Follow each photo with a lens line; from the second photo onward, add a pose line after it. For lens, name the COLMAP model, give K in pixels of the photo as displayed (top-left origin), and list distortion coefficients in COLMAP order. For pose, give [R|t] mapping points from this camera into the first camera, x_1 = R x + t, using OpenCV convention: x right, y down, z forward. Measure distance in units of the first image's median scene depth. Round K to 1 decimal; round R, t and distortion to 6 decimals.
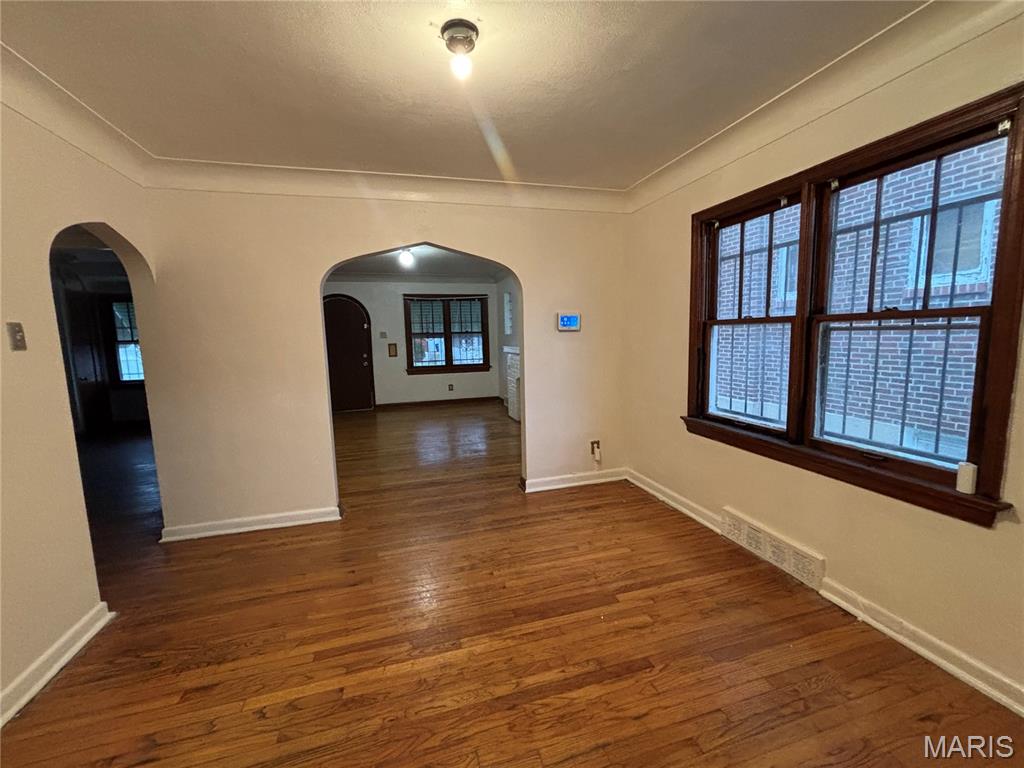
lens RADIAL K [[411.1, 0, 510.8], [0, 411.1, 384.4], [0, 0, 1]] dist [-0.000449, 0.000100]
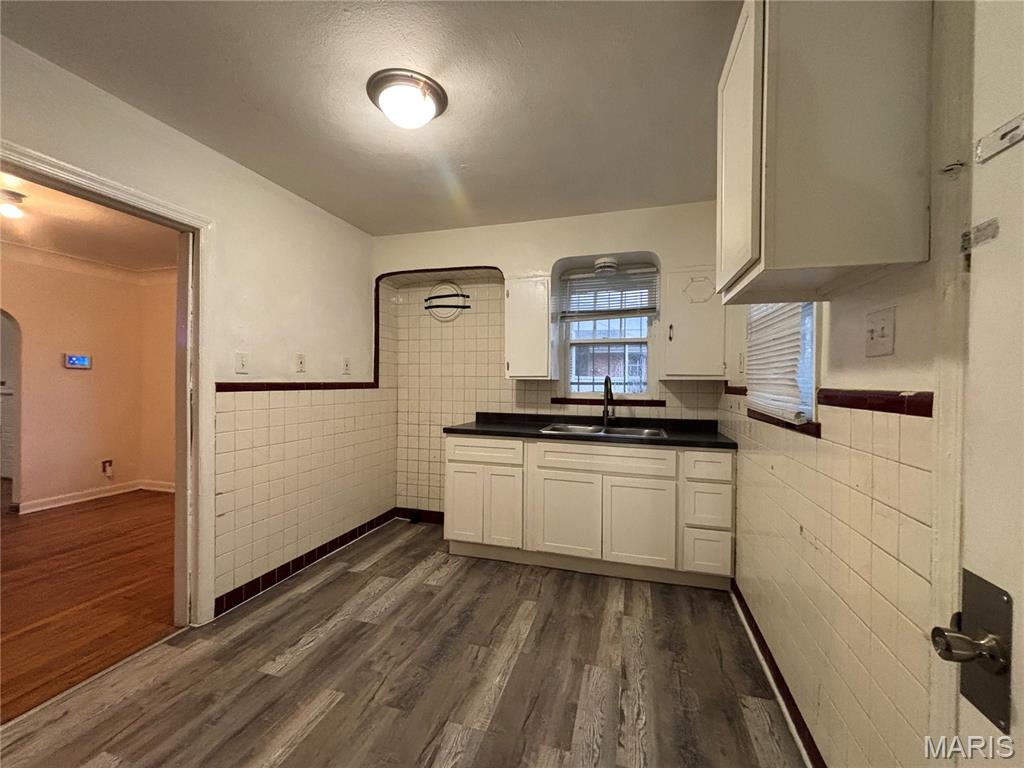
lens RADIAL K [[411.1, 0, 510.8], [0, 411.1, 384.4], [0, 0, 1]] dist [-0.000449, 0.000100]
pose [[0.546309, 0.028207, 0.837109, -0.200196], [0.076534, 0.993571, -0.083426, 0.131831], [-0.834080, 0.109644, 0.540637, -0.815854]]
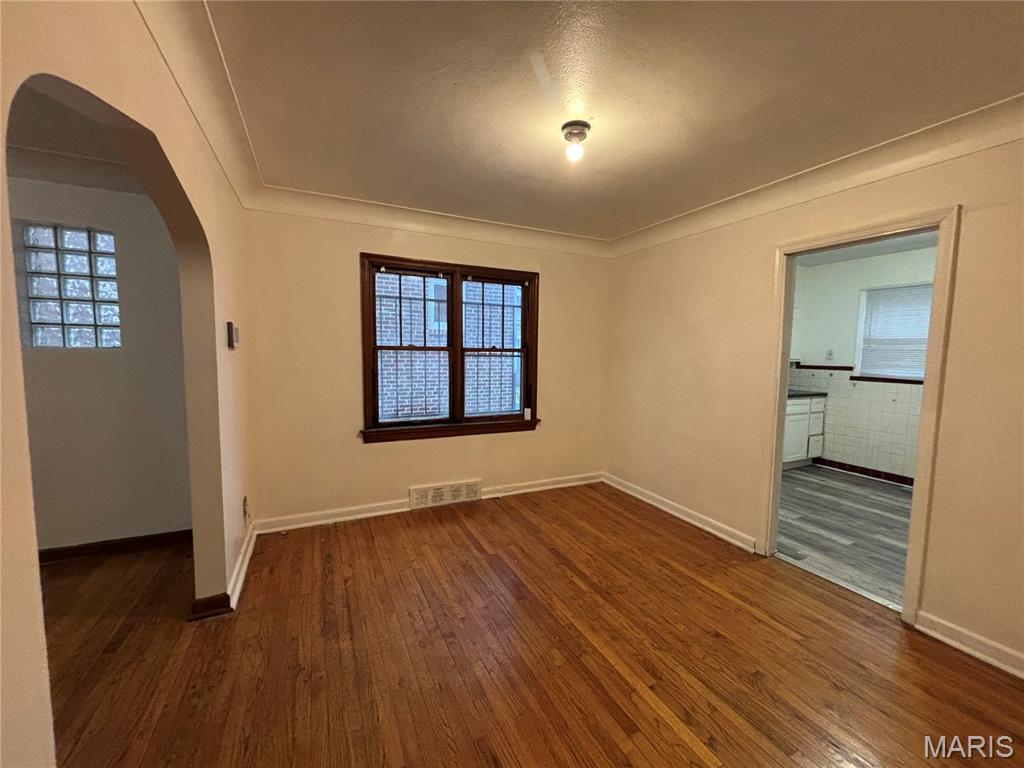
lens RADIAL K [[411.1, 0, 510.8], [0, 411.1, 384.4], [0, 0, 1]] dist [-0.000449, 0.000100]
pose [[-0.162914, -0.057547, 0.984961, -0.716035], [0.108477, 0.991201, 0.075854, -0.084846], [-0.980659, 0.119203, -0.155238, 0.752767]]
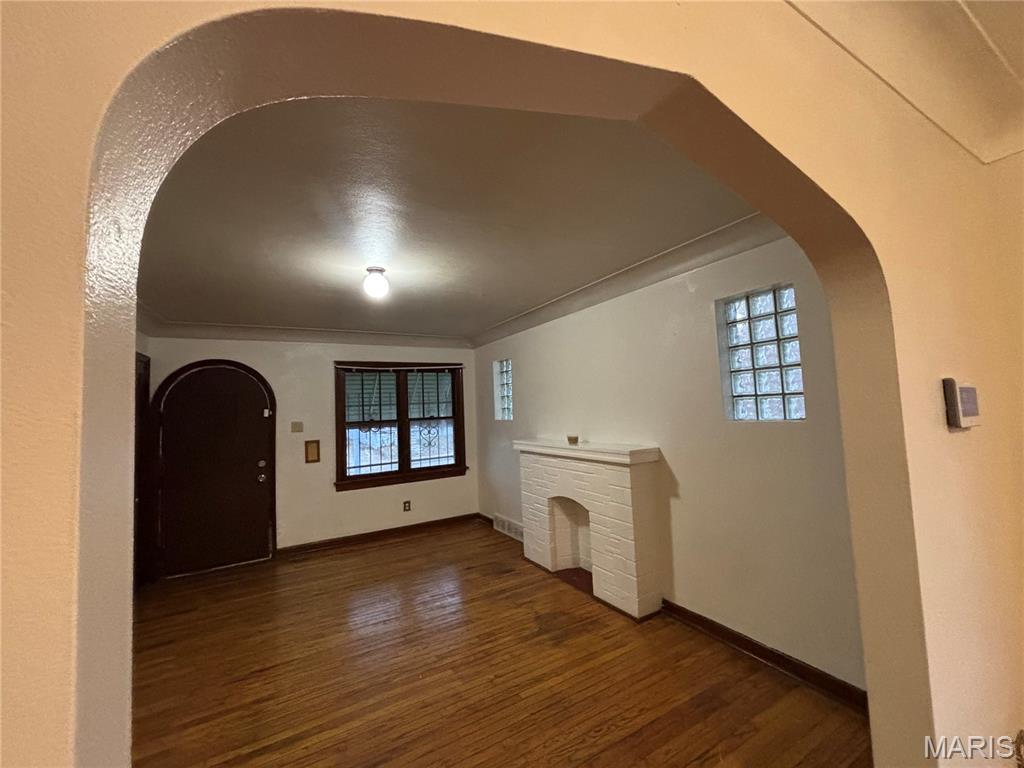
lens RADIAL K [[411.1, 0, 510.8], [0, 411.1, 384.4], [0, 0, 1]] dist [-0.000449, 0.000100]
pose [[0.973497, -0.002603, 0.228683, -0.356510], [0.045114, 0.982473, -0.180864, -0.143948], [-0.224204, 0.186387, 0.956552, 0.852695]]
